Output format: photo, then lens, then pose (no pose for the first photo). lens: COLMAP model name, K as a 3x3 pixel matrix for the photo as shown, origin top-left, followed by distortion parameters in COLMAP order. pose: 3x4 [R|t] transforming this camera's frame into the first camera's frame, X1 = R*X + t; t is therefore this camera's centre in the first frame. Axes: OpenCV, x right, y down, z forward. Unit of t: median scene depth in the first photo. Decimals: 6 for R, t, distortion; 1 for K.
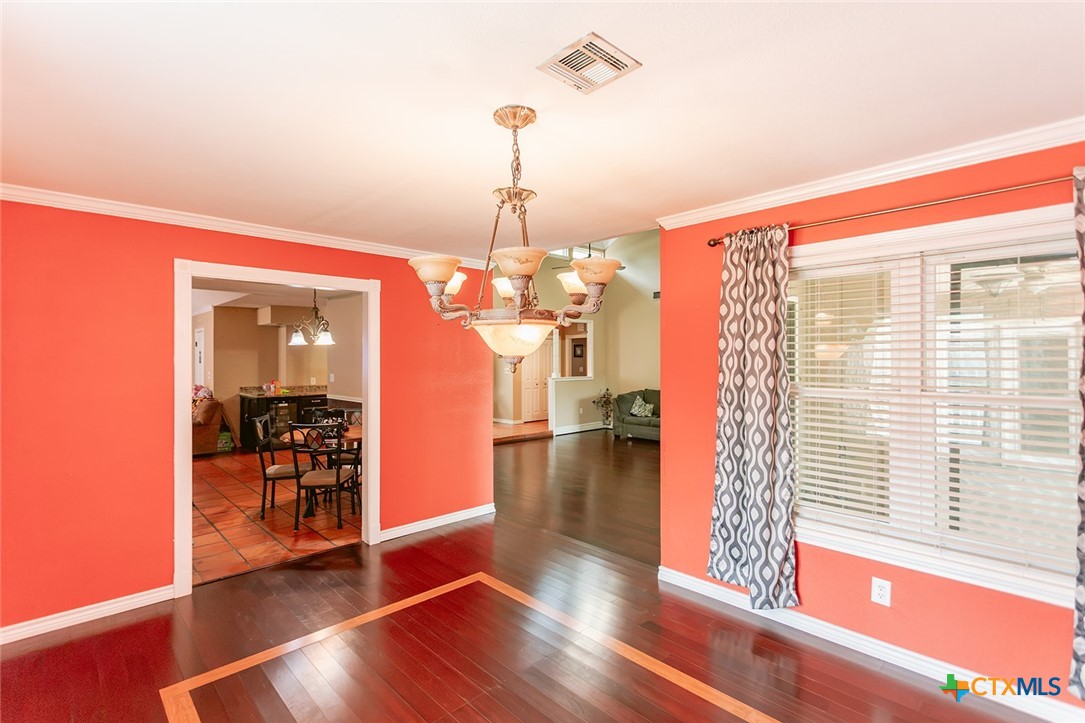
lens RADIAL K [[510.4, 0, 533.3], [0, 510.4, 358.4], [0, 0, 1]] dist [0.003861, 0.000830]
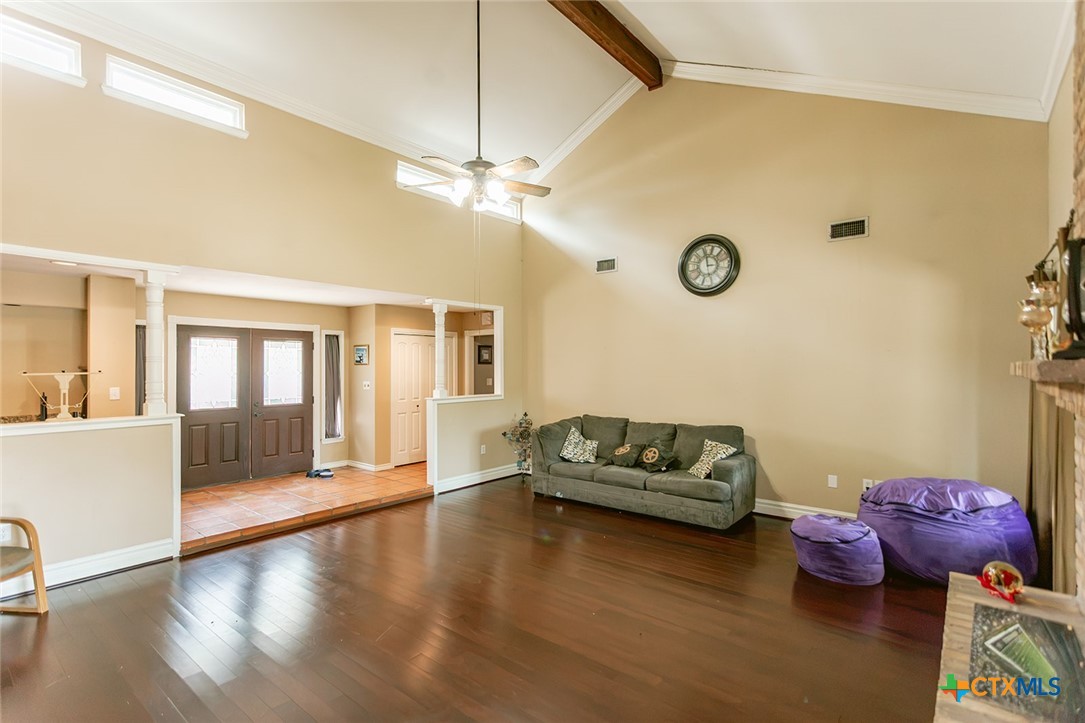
lens RADIAL K [[510.4, 0, 533.3], [0, 510.4, 358.4], [0, 0, 1]] dist [0.003861, 0.000830]
pose [[0.990632, 0.006332, 0.136413, 0.069621], [-0.004347, 0.999880, -0.014843, -0.000168], [-0.136491, 0.014111, 0.990541, 0.374996]]
